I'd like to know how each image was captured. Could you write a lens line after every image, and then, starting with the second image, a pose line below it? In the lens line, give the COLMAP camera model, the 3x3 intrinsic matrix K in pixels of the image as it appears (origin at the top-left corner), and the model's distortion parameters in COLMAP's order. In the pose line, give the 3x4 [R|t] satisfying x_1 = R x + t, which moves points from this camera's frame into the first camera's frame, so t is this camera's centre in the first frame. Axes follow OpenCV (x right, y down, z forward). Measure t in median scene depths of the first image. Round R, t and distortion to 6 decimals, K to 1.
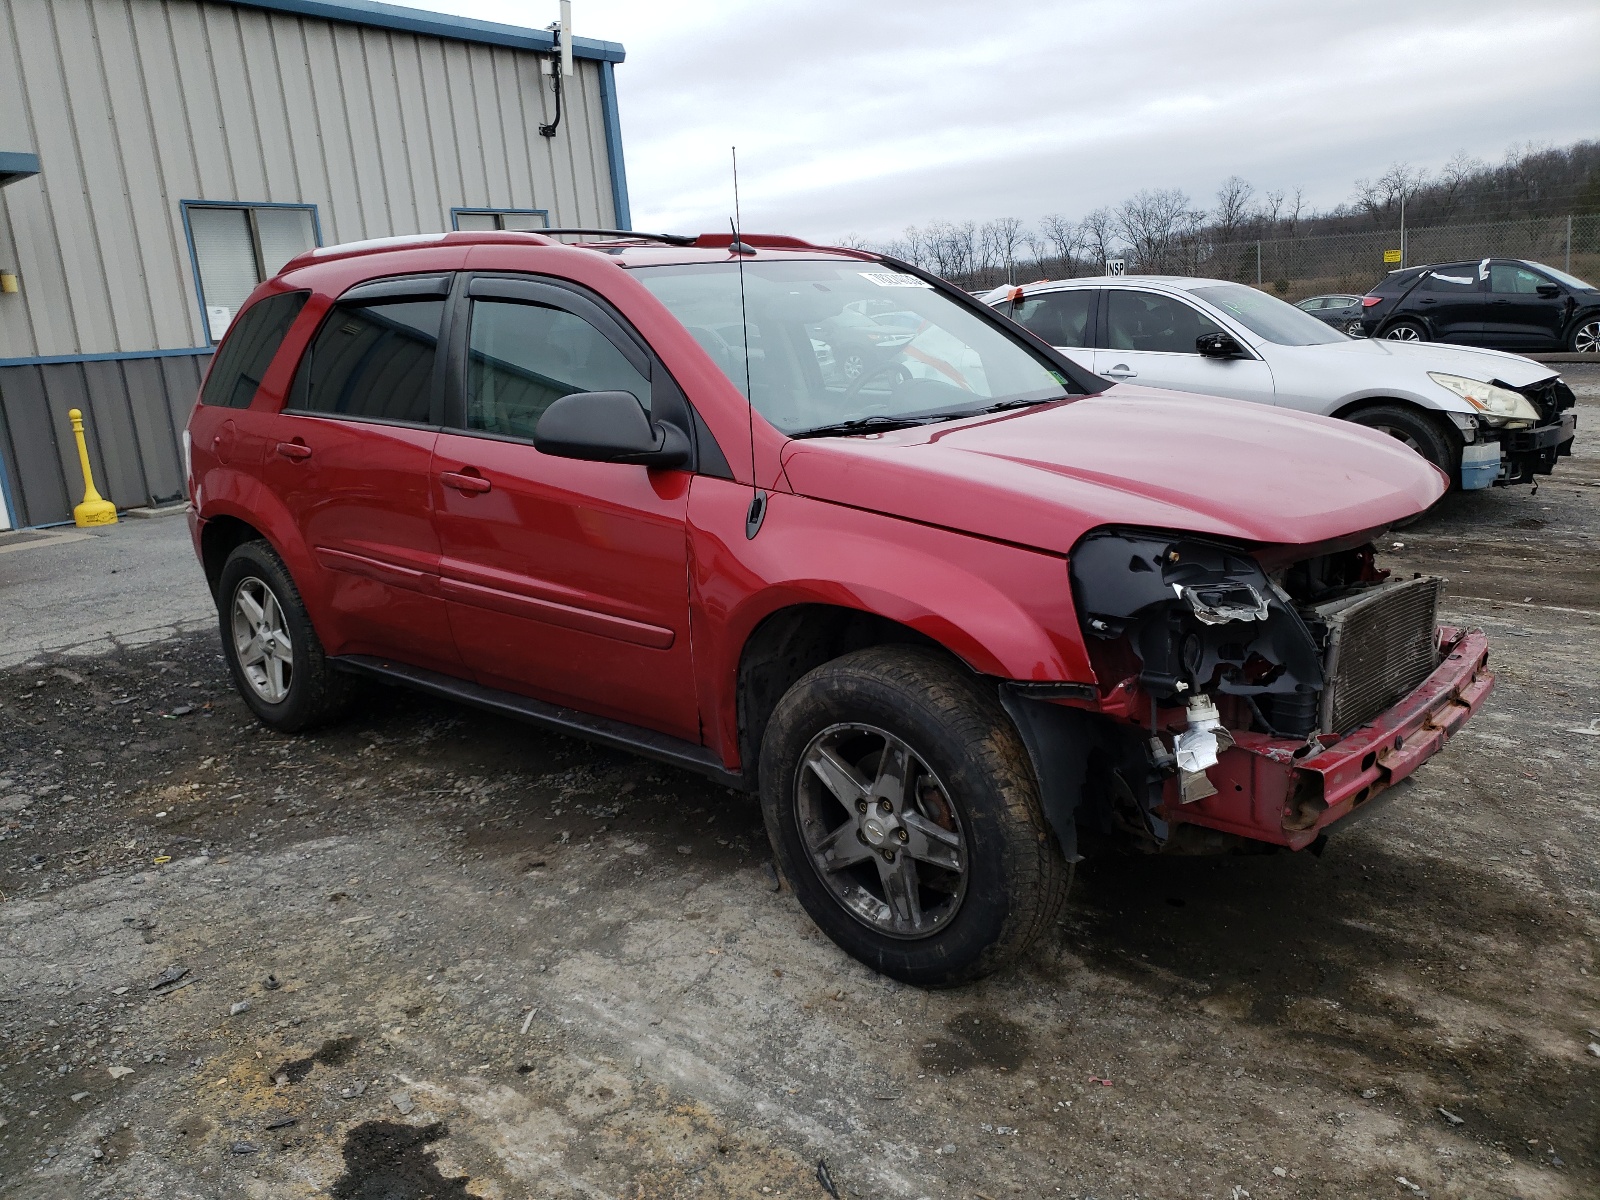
lens RADIAL K [[1239.1, 0, 793.9], [0, 1239.1, 599.0], [0, 0, 1]] dist [0.022724, -0.018804]
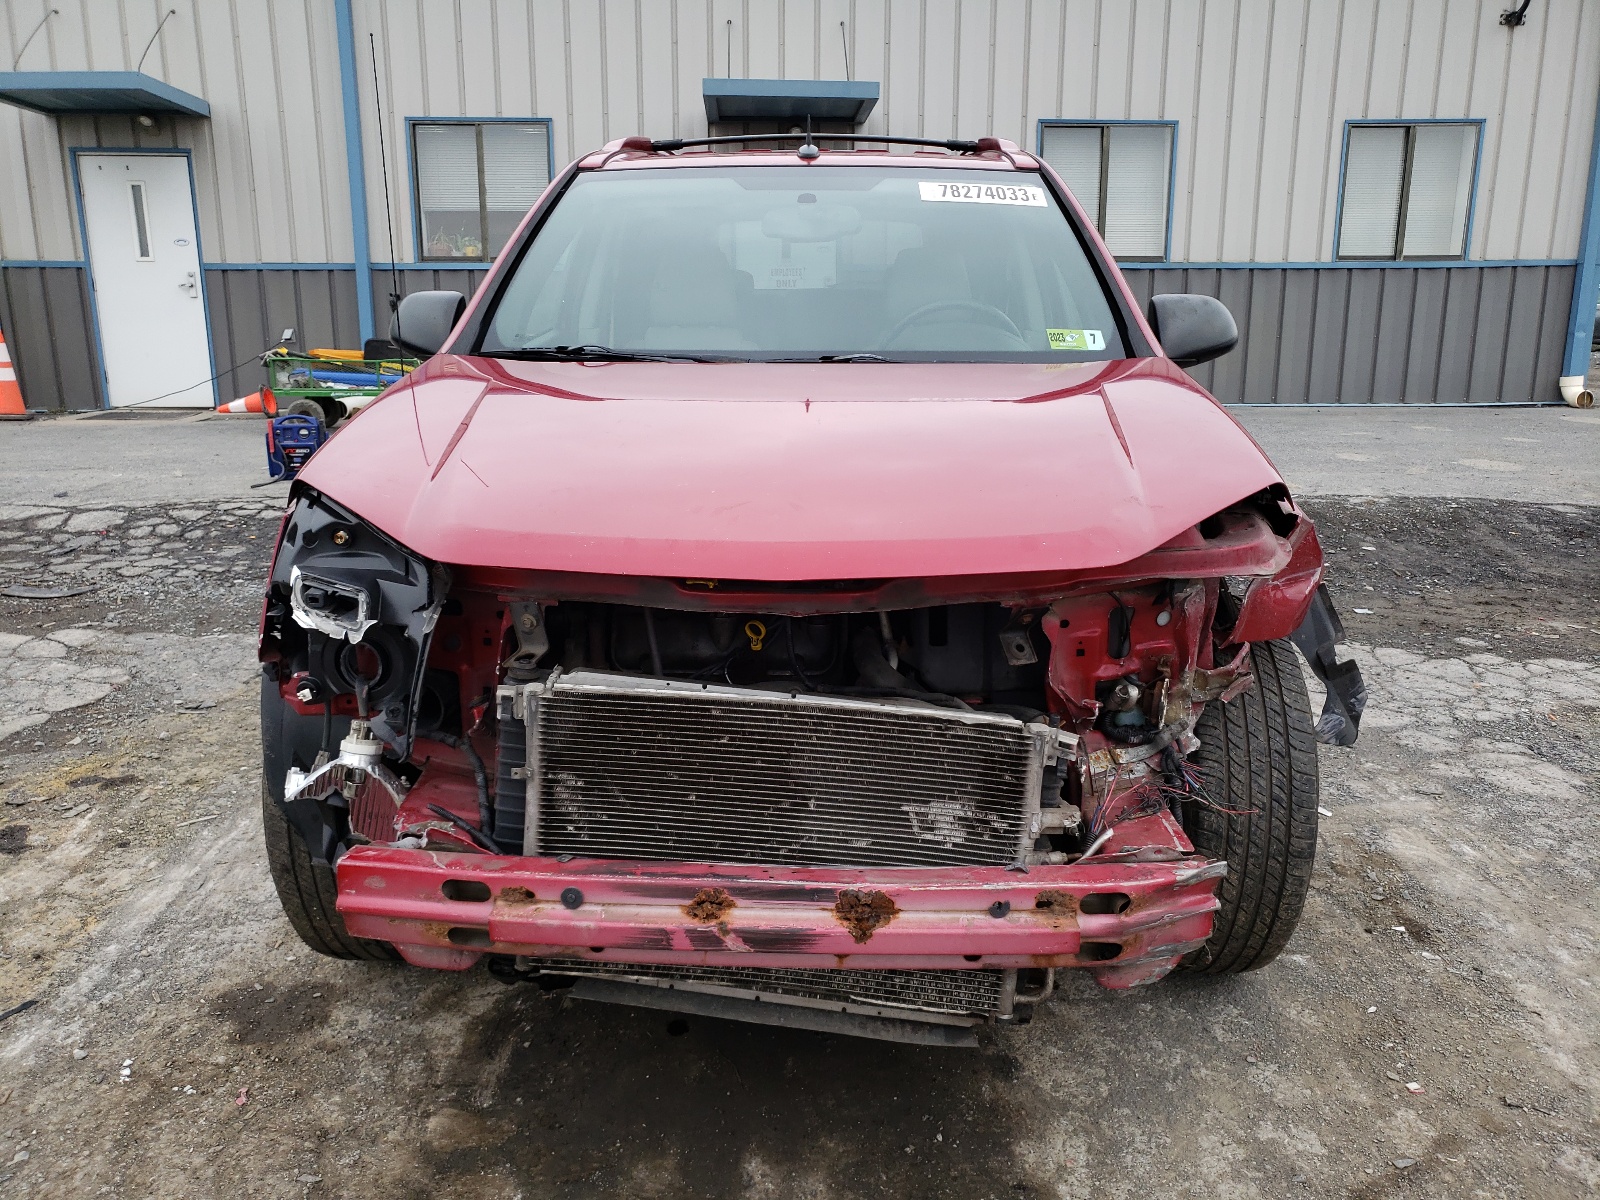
lens RADIAL K [[1239.1, 0, 809.5], [0, 1239.1, 597.7], [0, 0, 1]] dist [0.022724, -0.018804]
pose [[0.655123, 0.244153, -0.714985, 0.799628], [-0.203235, 0.968412, 0.144474, -0.127974], [0.727674, 0.050662, 0.684050, 0.502695]]
